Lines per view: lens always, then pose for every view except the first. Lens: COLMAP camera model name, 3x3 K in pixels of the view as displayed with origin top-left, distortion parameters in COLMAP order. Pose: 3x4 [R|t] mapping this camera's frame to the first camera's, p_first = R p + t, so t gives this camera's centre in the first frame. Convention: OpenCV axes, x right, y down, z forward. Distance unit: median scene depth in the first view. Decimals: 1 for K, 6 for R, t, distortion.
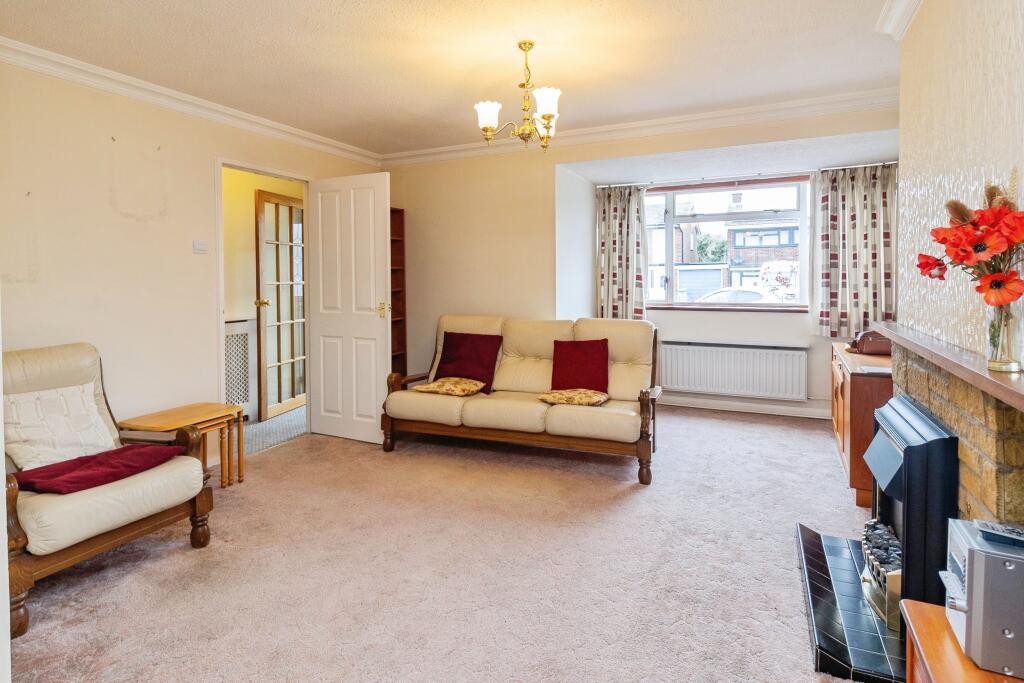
lens RADIAL K [[544.9, 0, 510.8], [0, 544.9, 285.0], [0, 0, 1]] dist [-0.002764, -0.000781]
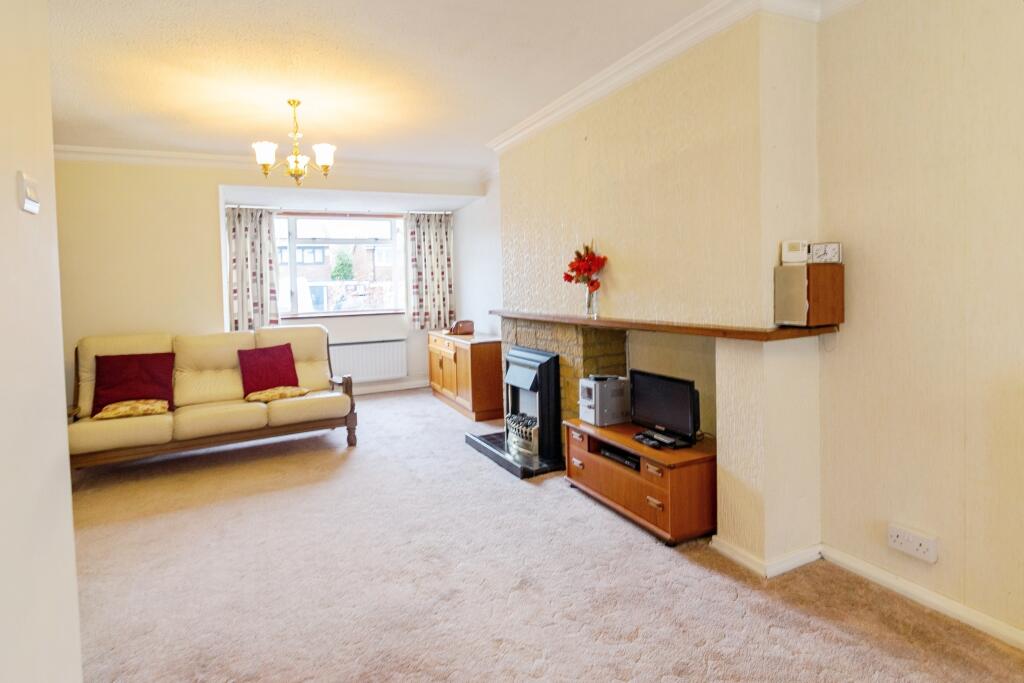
lens RADIAL K [[544.9, 0, 510.8], [0, 544.9, 285.0], [0, 0, 1]] dist [-0.002764, -0.000781]
pose [[0.631253, -0.011544, 0.775491, -0.376068], [0.036017, 0.999247, -0.014443, 0.007563], [-0.774740, 0.037048, 0.631193, -0.095584]]
